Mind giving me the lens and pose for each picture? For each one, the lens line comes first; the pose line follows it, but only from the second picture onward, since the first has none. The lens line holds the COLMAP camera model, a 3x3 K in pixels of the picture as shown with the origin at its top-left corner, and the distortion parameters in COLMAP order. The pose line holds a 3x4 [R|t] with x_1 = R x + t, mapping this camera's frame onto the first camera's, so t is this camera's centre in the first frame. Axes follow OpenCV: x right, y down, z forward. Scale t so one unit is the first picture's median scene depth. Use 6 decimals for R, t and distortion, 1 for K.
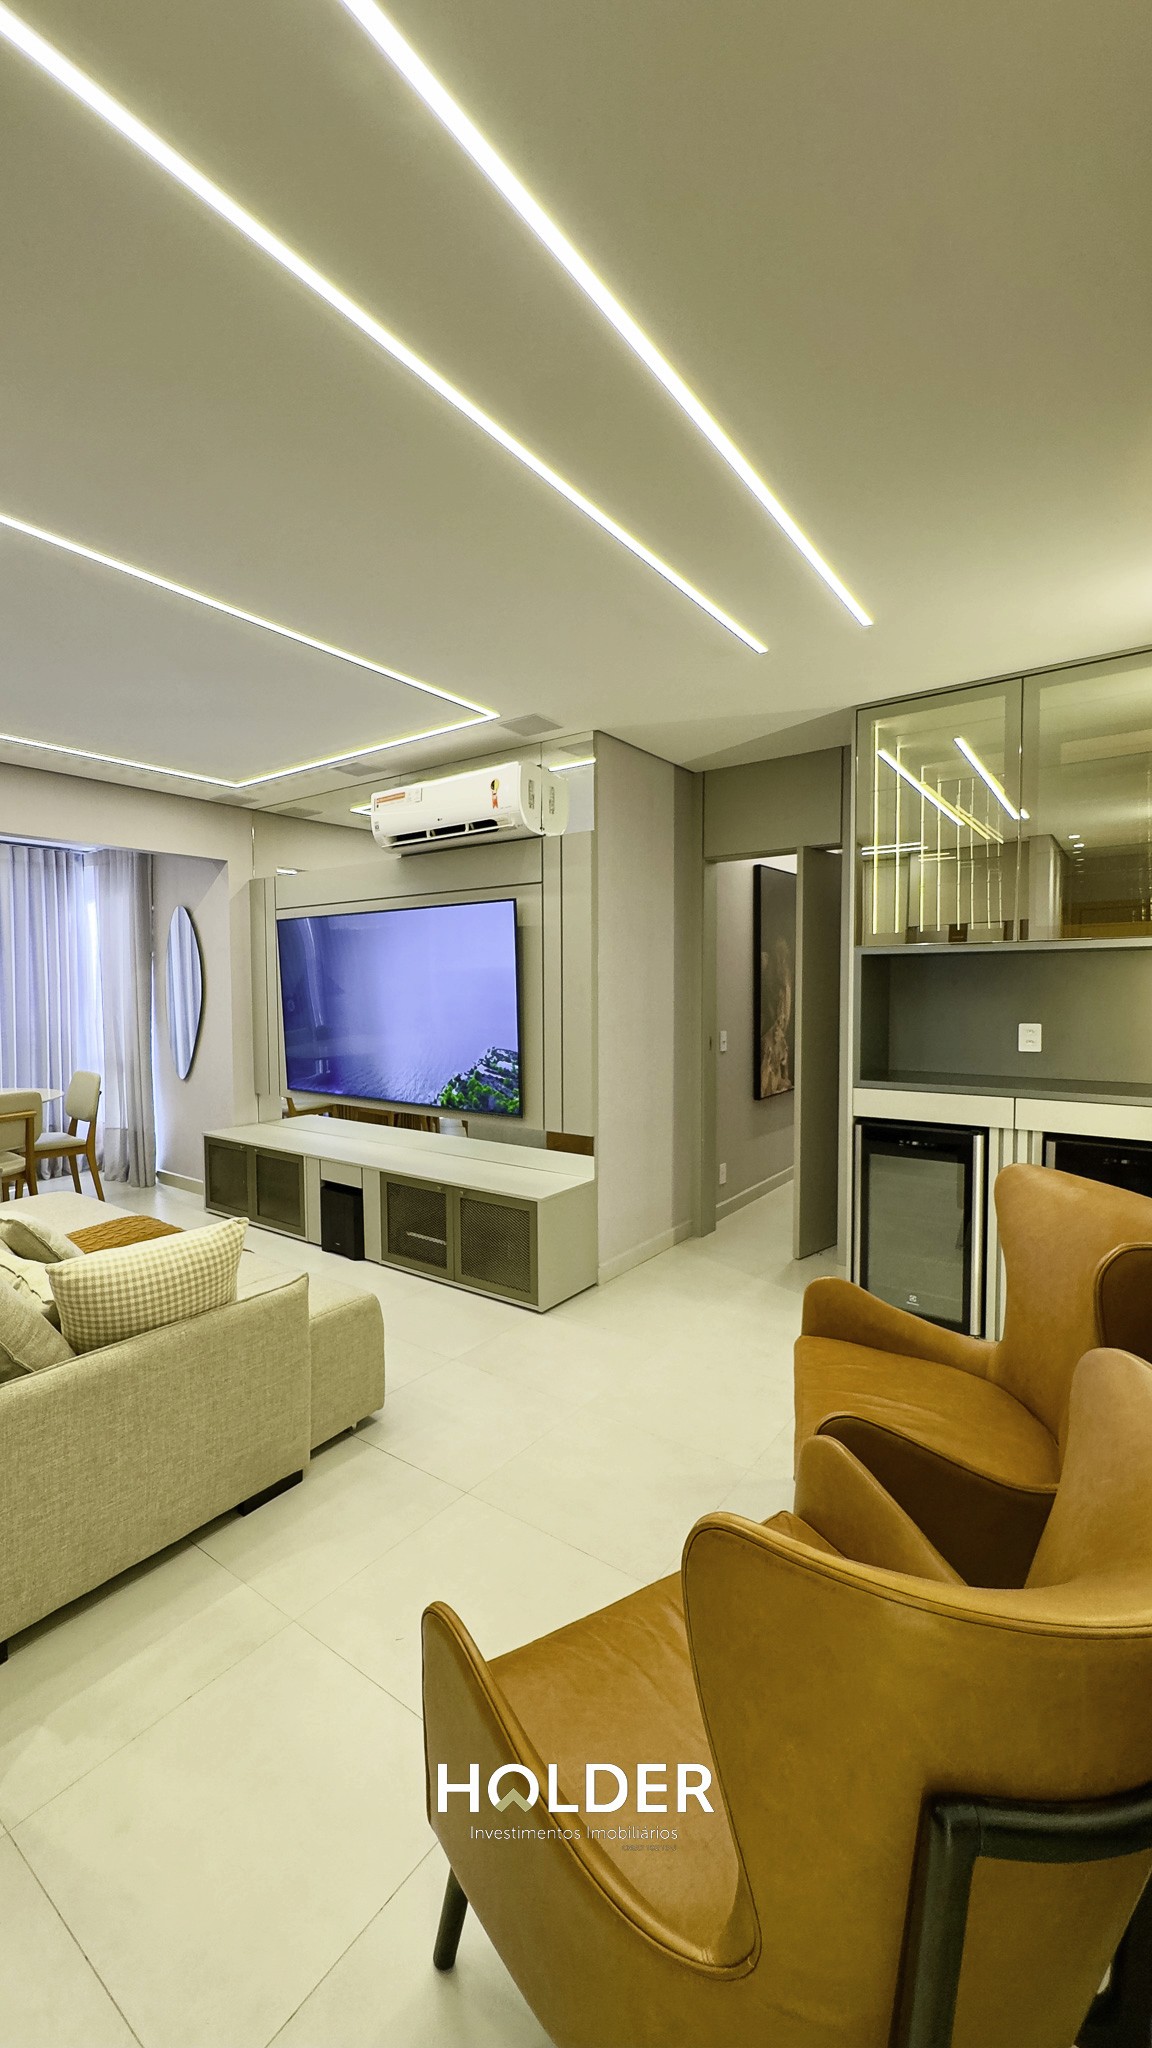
lens RADIAL K [[829.7, 0, 581.1], [0, 829.7, 1024.1], [0, 0, 1]] dist [0.000804, 0.000006]
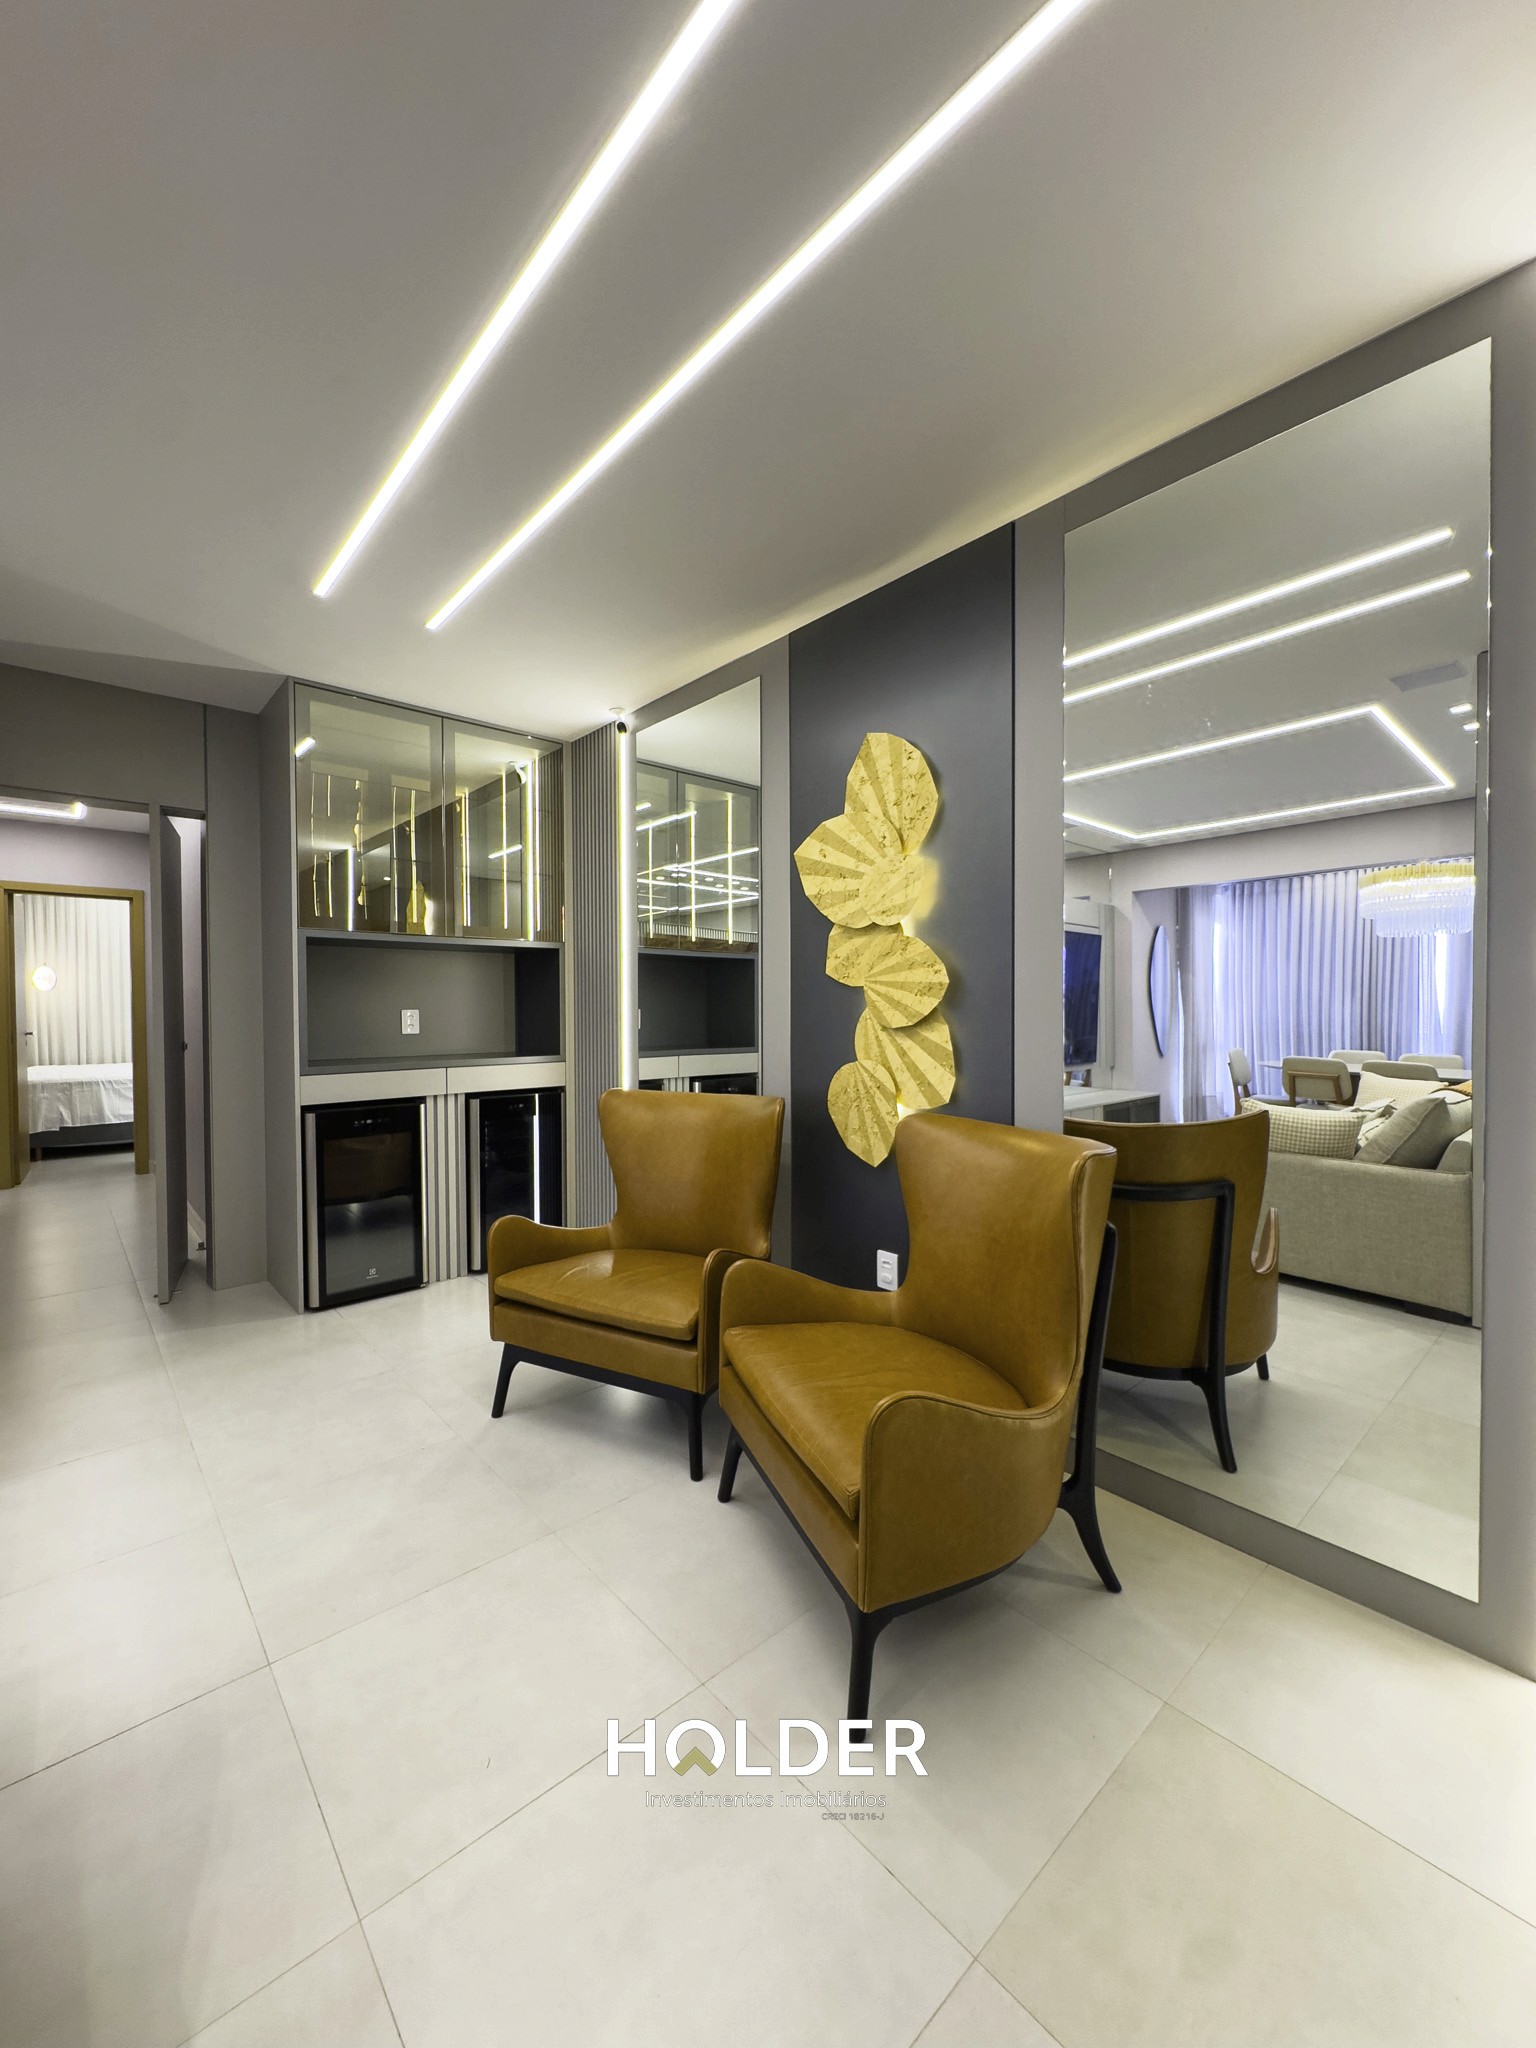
lens RADIAL K [[818.0, 0, 759.8], [0, 818.0, 1024.2], [0, 0, 1]] dist [-0.001986, 0.000405]
pose [[0.163845, -0.013082, 0.986399, -0.542059], [0.045901, 0.998930, 0.005624, 0.039283], [-0.985418, 0.044355, 0.164270, 0.352292]]
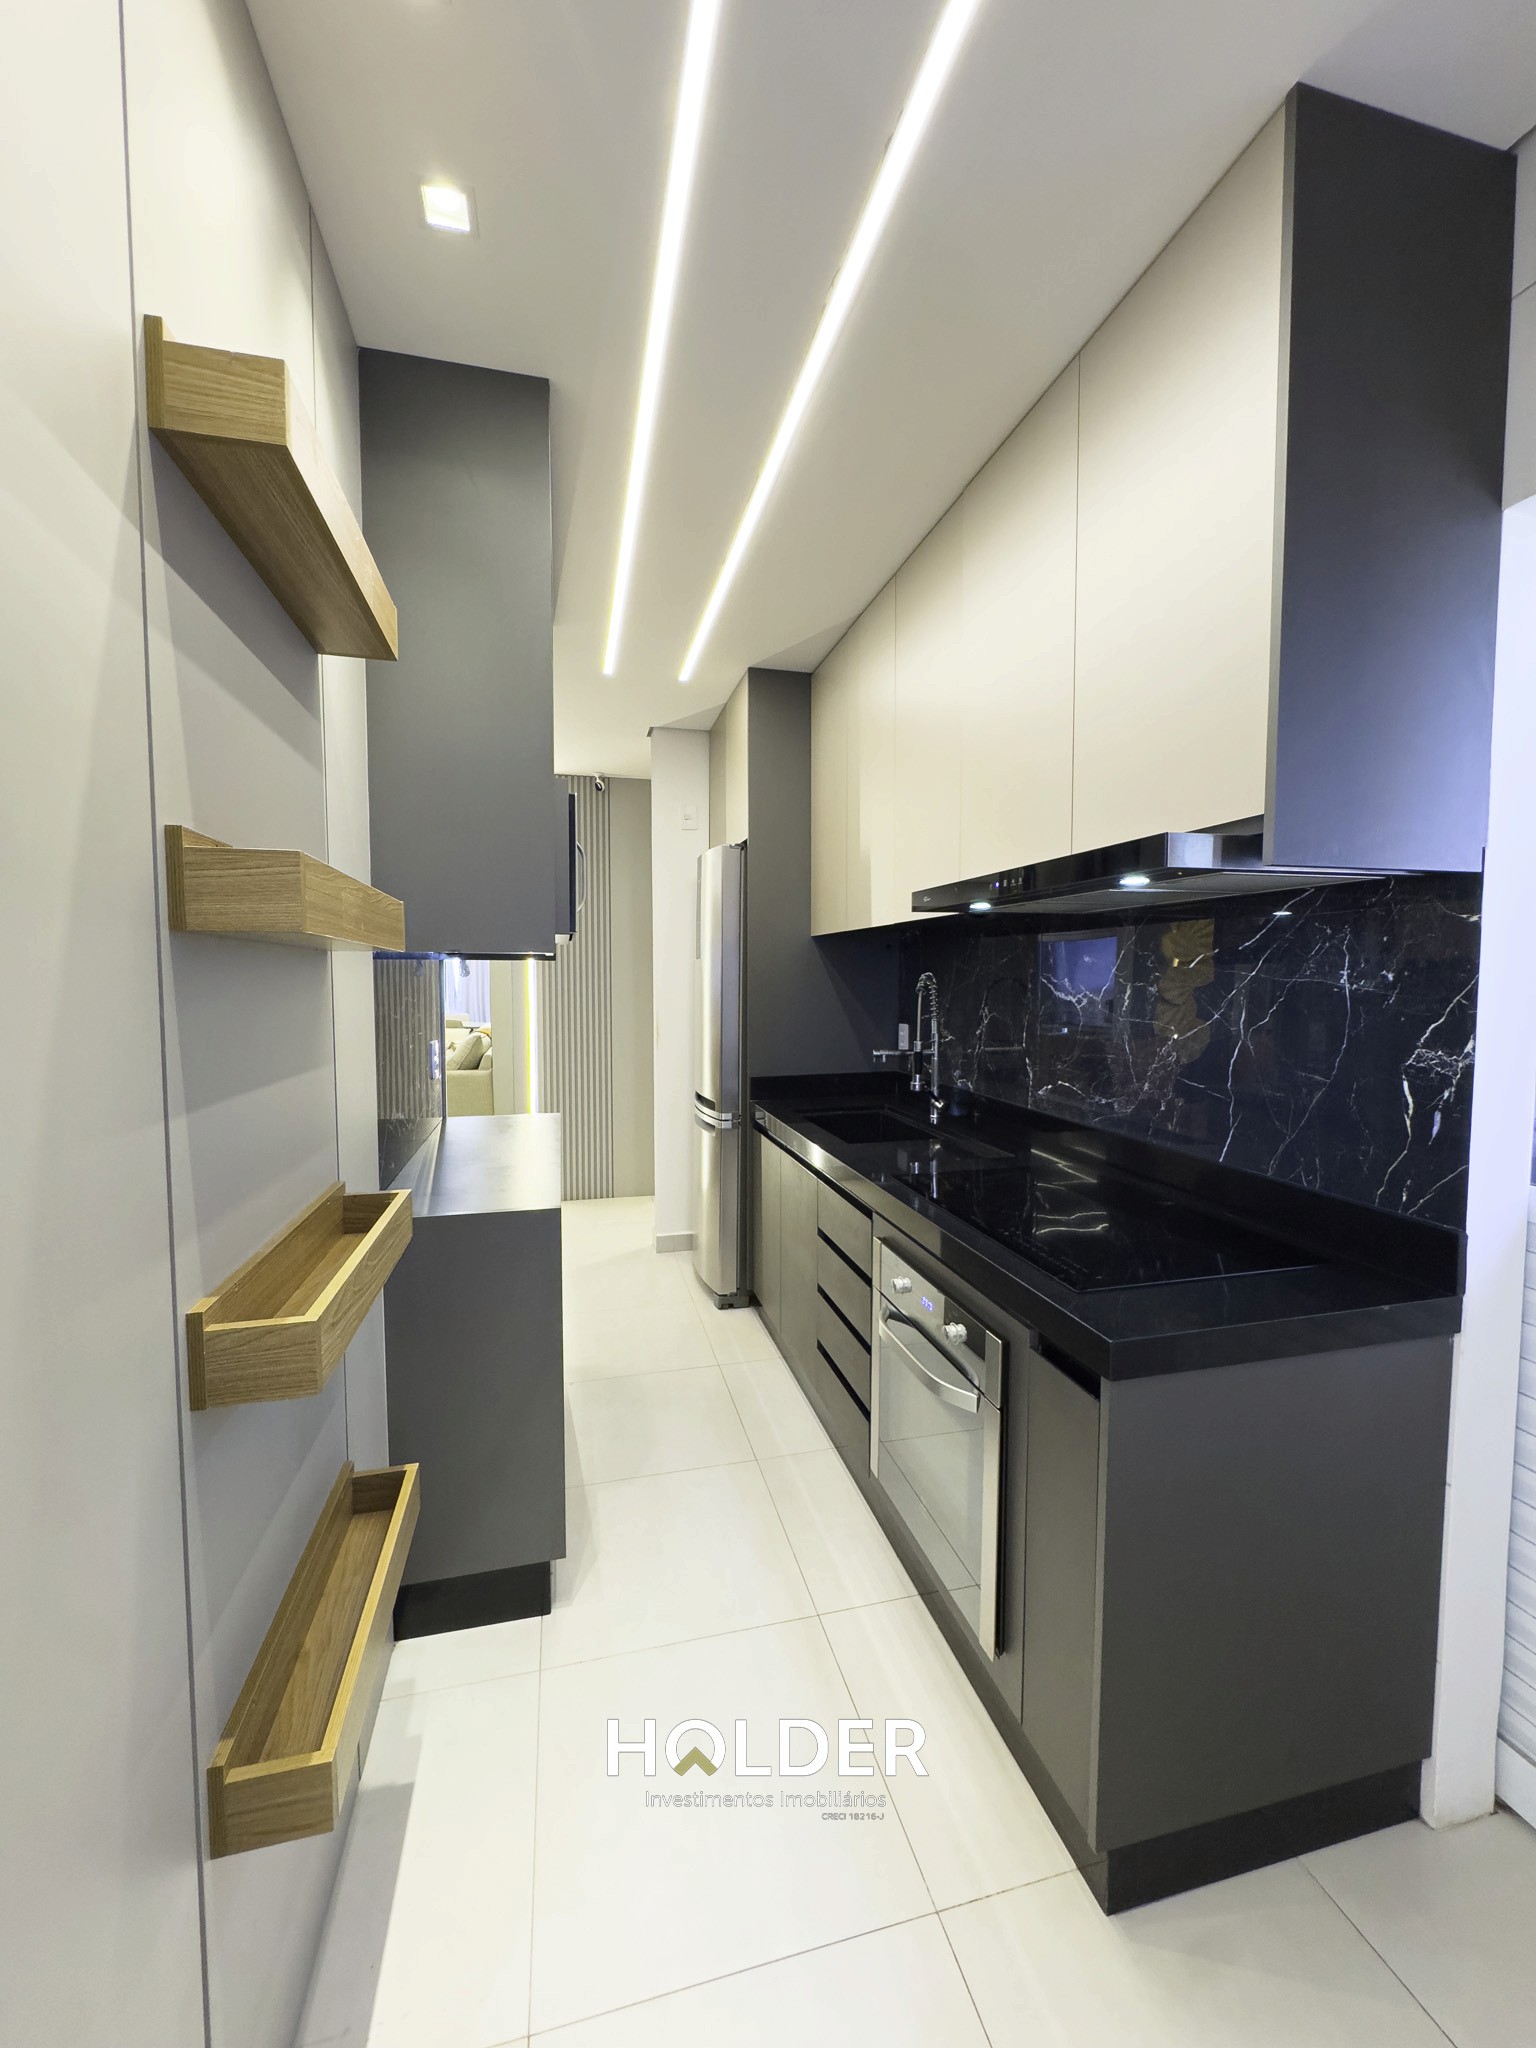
lens RADIAL K [[818.0, 0, 761.2], [0, 818.0, 1021.1], [0, 0, 1]] dist [-0.001986, 0.000405]
pose [[-0.780898, -0.033921, 0.623737, -1.291707], [0.030470, 0.995267, 0.092274, -0.035912], [-0.623915, 0.091062, -0.776169, 0.869618]]
